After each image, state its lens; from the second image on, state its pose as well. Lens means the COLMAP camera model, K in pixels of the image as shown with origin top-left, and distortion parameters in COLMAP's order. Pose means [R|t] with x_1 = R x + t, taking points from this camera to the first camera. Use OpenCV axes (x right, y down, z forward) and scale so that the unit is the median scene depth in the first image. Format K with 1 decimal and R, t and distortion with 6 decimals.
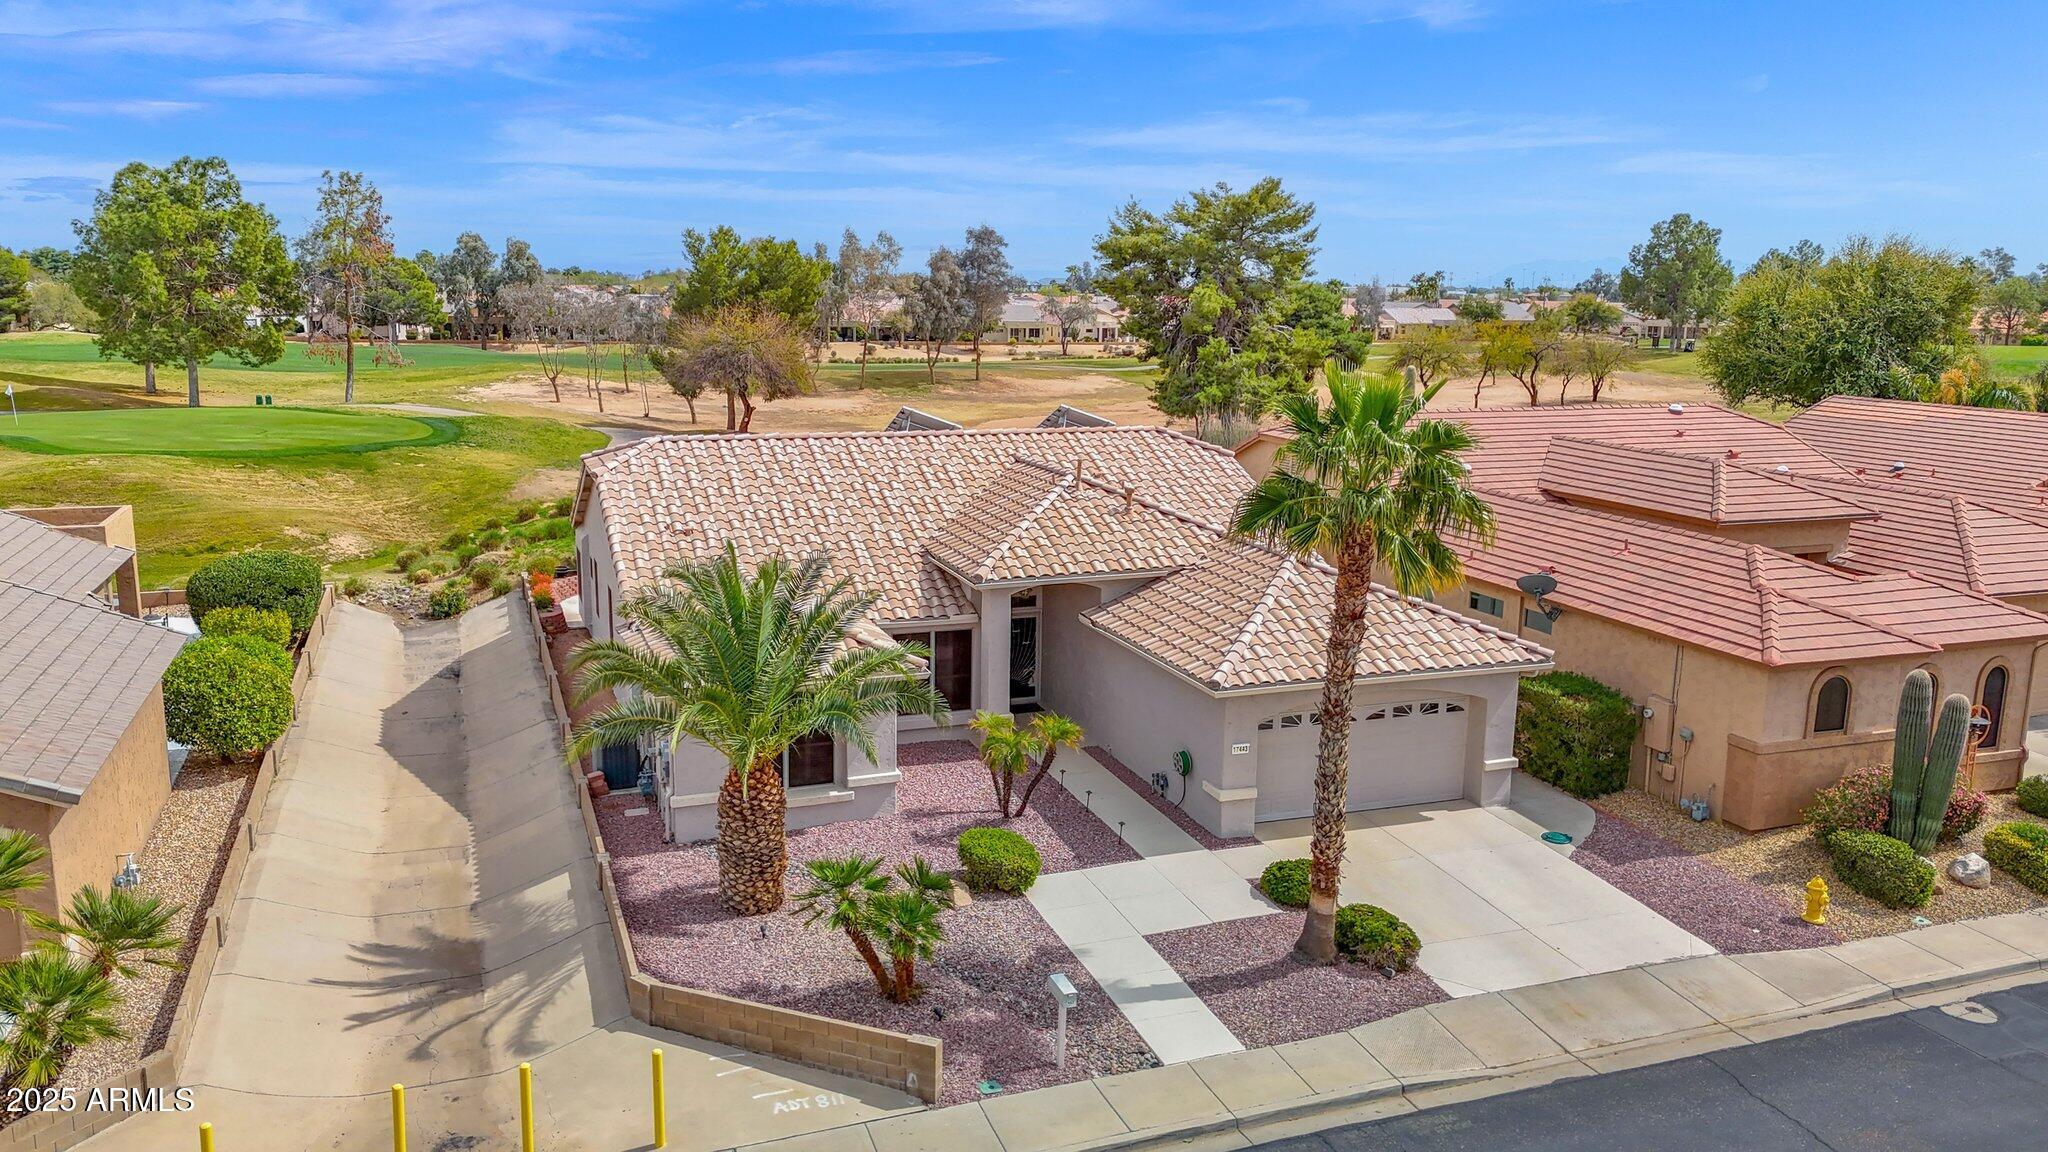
lens RADIAL K [[1515.2, 0, 1019.8], [0, 1515.2, 595.3], [0, 0, 1]] dist [0.079367, -0.078087]
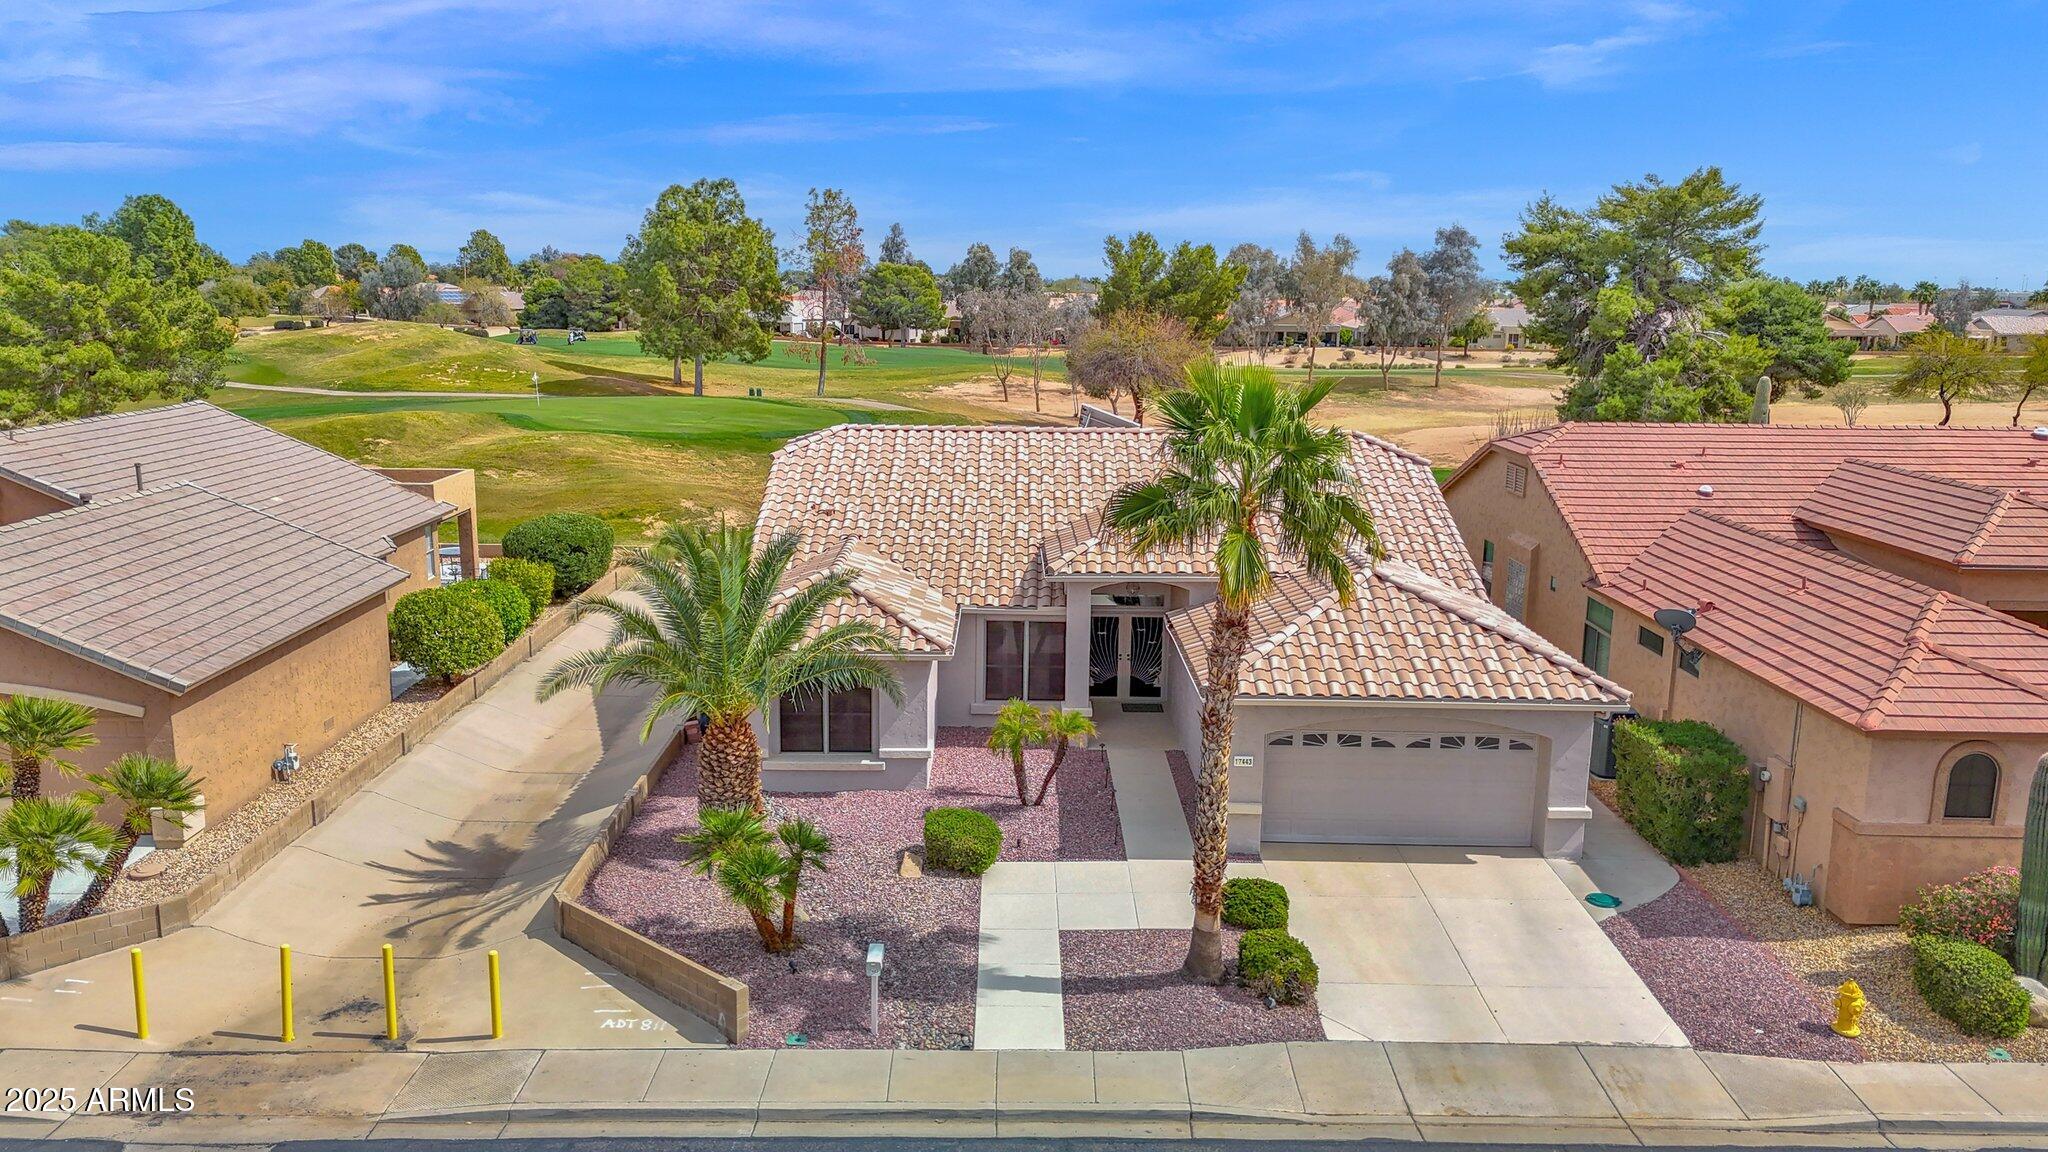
lens RADIAL K [[1515.2, 0, 1016.3], [0, 1515.2, 590.8], [0, 0, 1]] dist [0.079367, -0.078087]
pose [[0.937842, 0.069365, -0.340060, 0.308748], [-0.071717, 0.997409, 0.005666, -0.001901], [0.339572, 0.019074, 0.940387, 0.038445]]
